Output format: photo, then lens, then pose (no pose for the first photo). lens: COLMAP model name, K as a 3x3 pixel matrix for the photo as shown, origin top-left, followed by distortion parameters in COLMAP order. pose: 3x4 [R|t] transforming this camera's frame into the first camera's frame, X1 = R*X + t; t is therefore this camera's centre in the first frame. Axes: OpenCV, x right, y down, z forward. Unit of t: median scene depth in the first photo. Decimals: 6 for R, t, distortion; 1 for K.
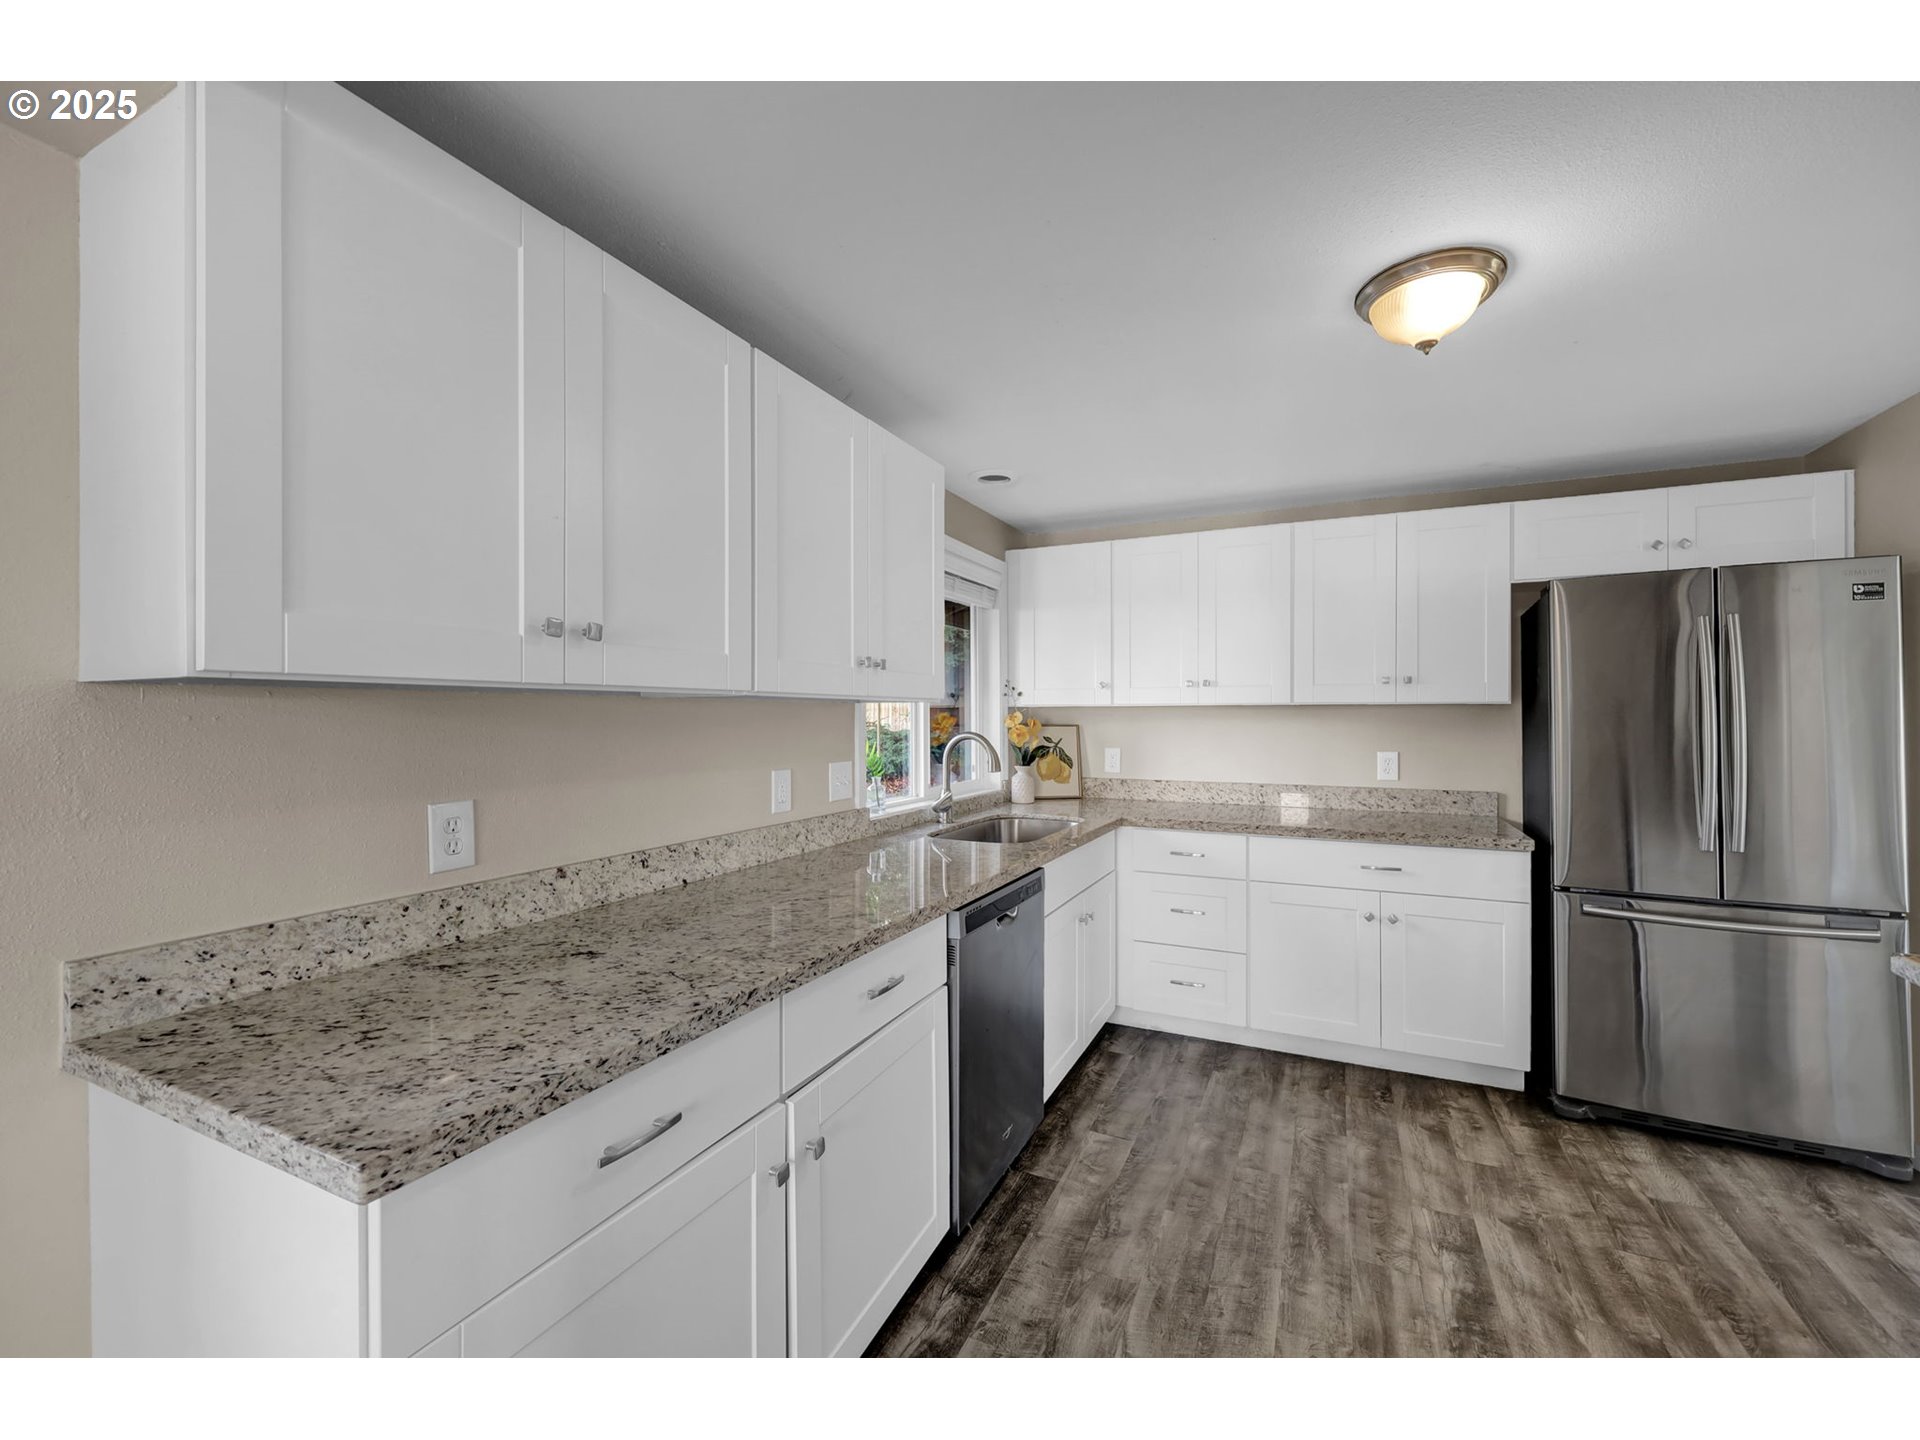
lens RADIAL K [[781.0, 0, 959.0], [0, 781.0, 716.9], [0, 0, 1]] dist [0.000606, -0.000204]
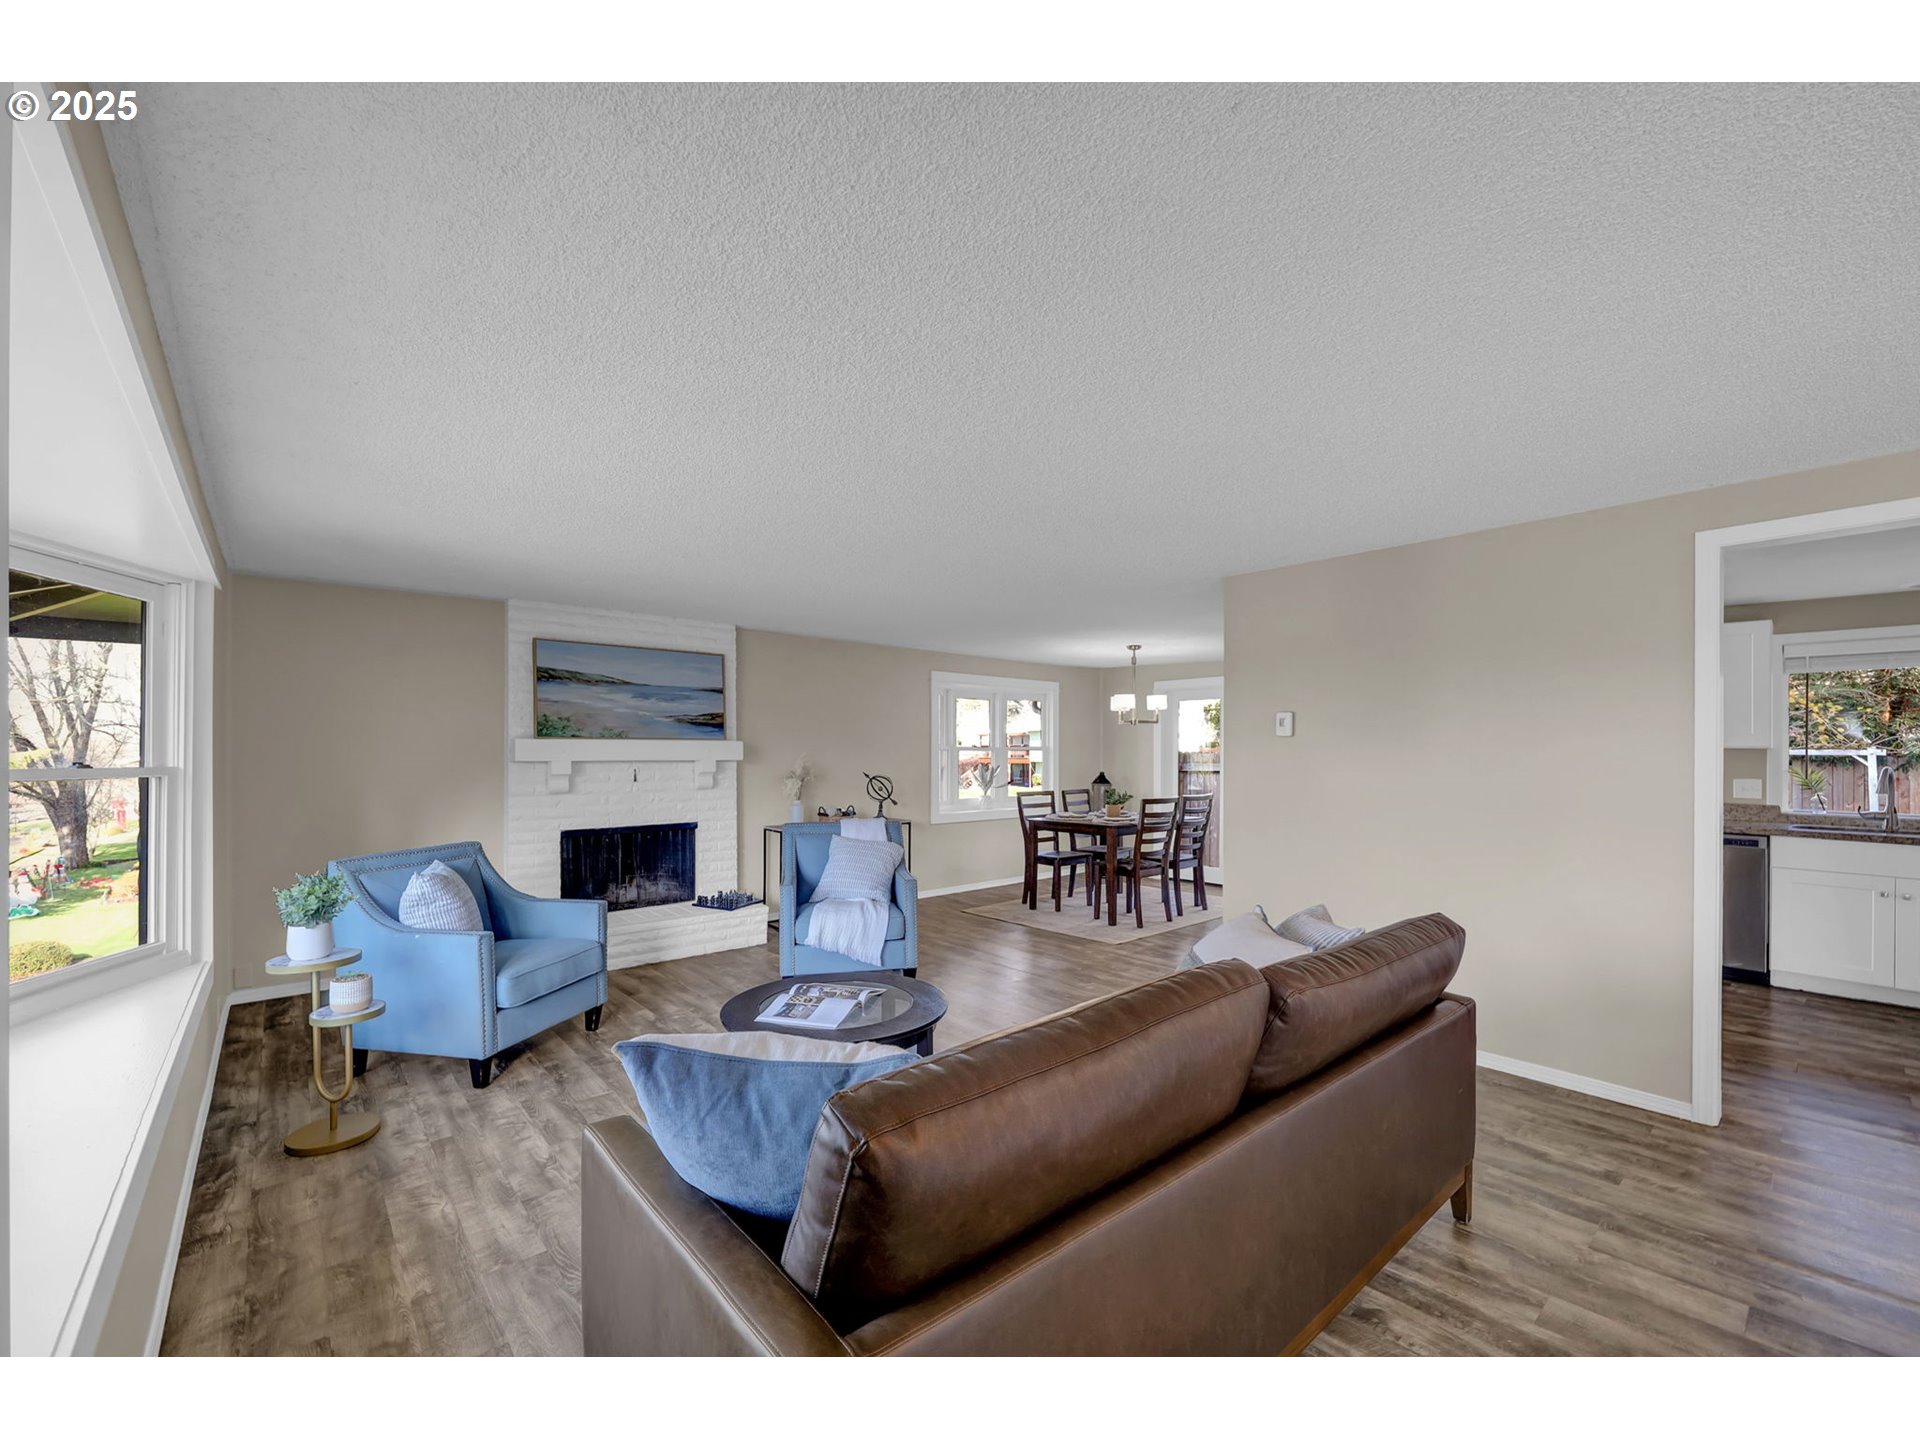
lens RADIAL K [[781.0, 0, 974.4], [0, 781.0, 754.5], [0, 0, 1]] dist [0.000606, -0.000204]
pose [[-0.385430, 0.001065, -0.922737, 2.438164], [-0.007930, 0.999959, 0.004467, 0.005357], [0.922703, 0.009039, -0.385405, -0.016370]]
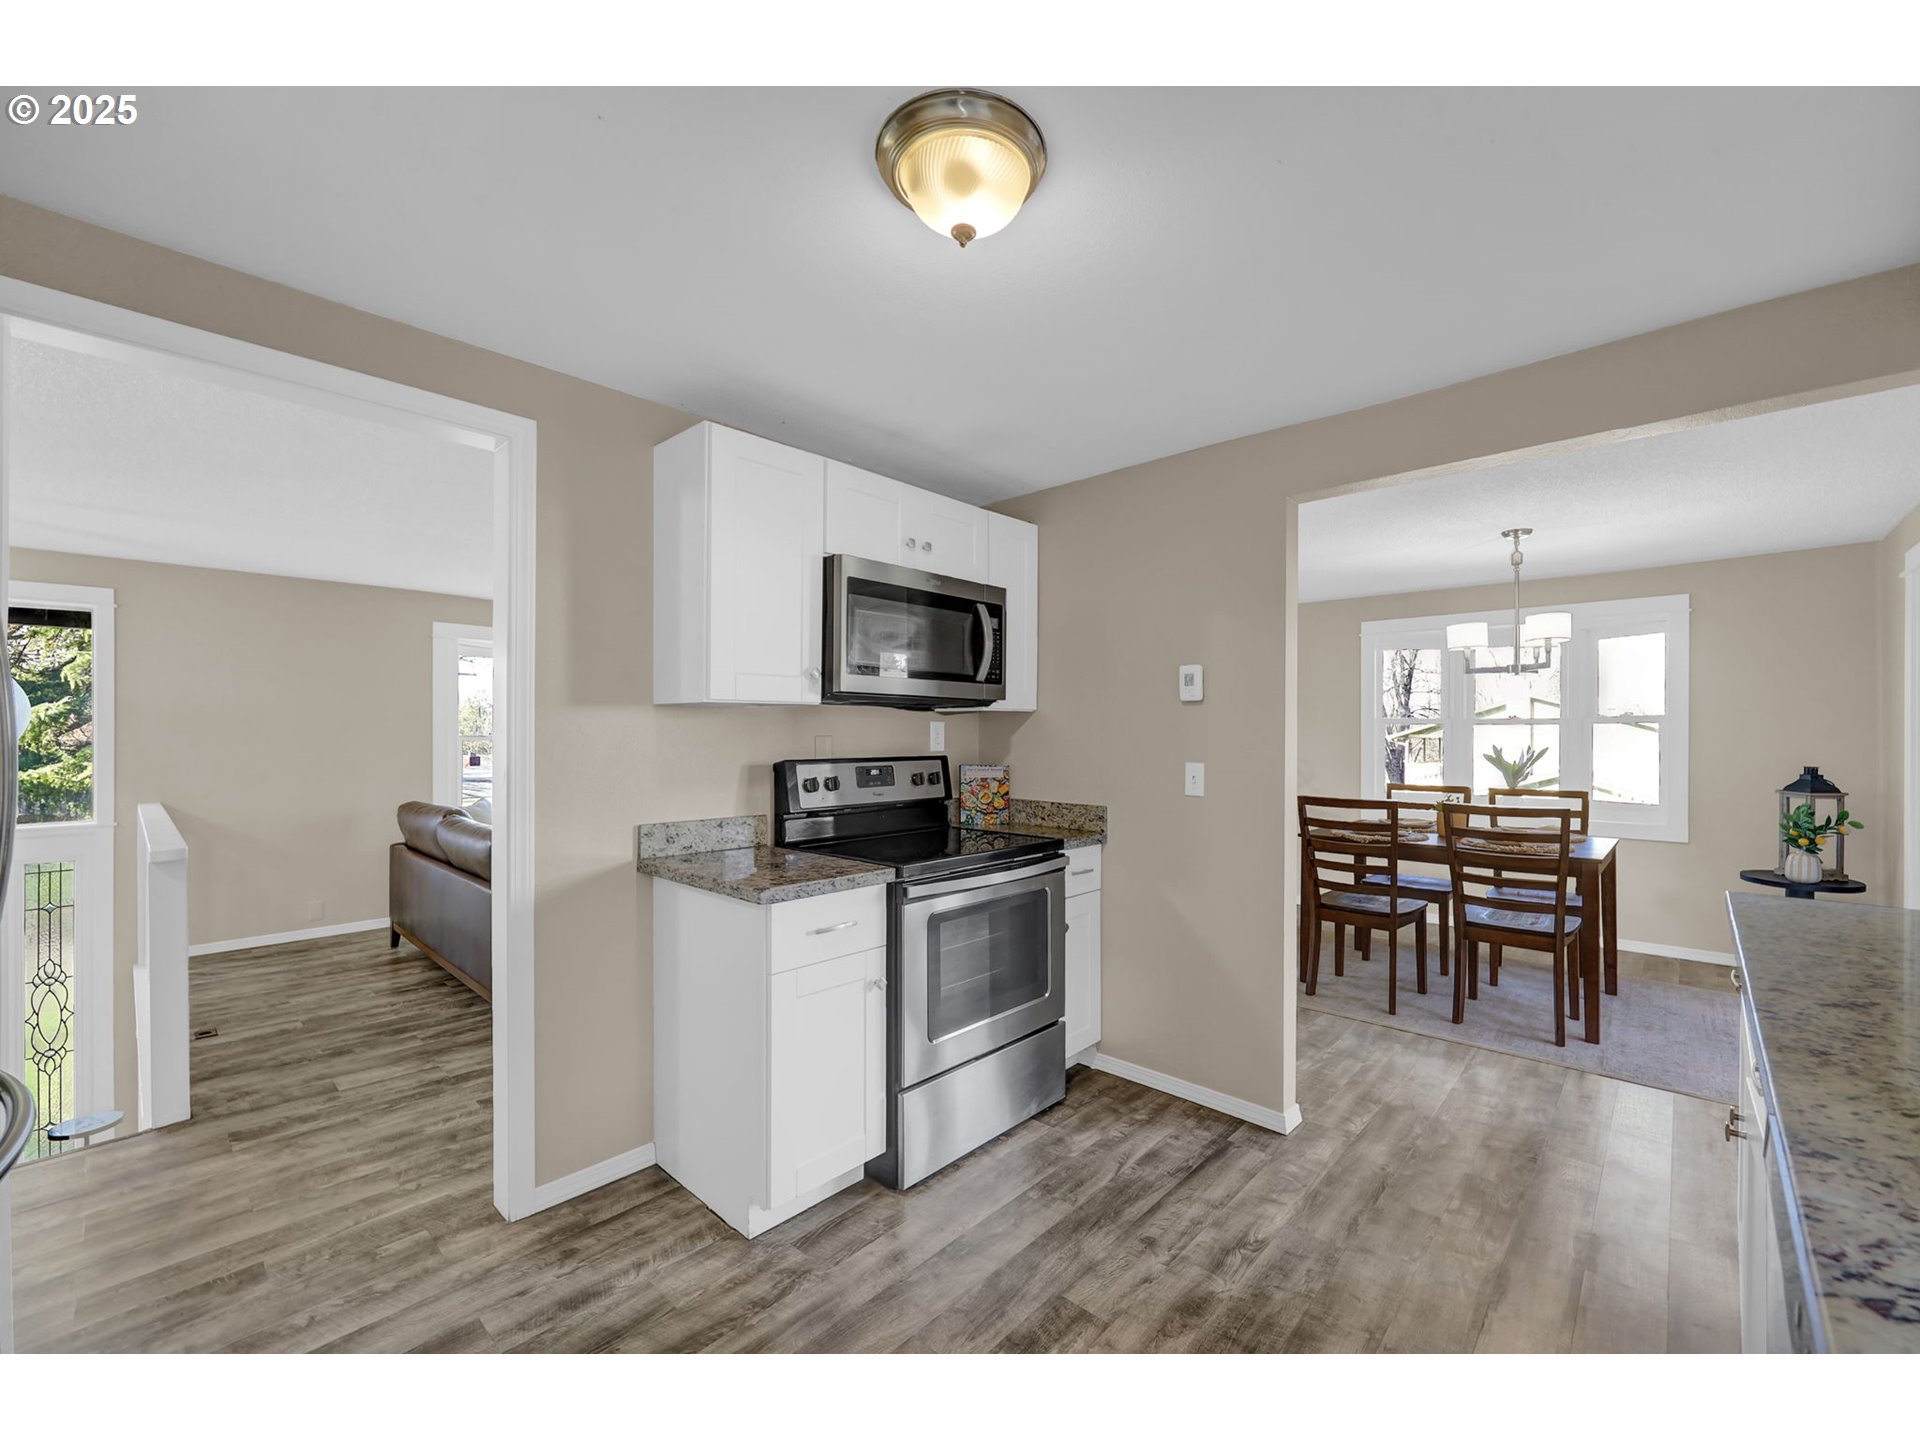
lens RADIAL K [[781.0, 0, 973.8], [0, 781.0, 725.5], [0, 0, 1]] dist [0.000606, -0.000204]
pose [[-0.959403, 0.003460, 0.282018, 0.256785], [0.002249, 0.999987, -0.004619, 0.013122], [-0.282030, -0.003797, -0.959398, 1.211699]]
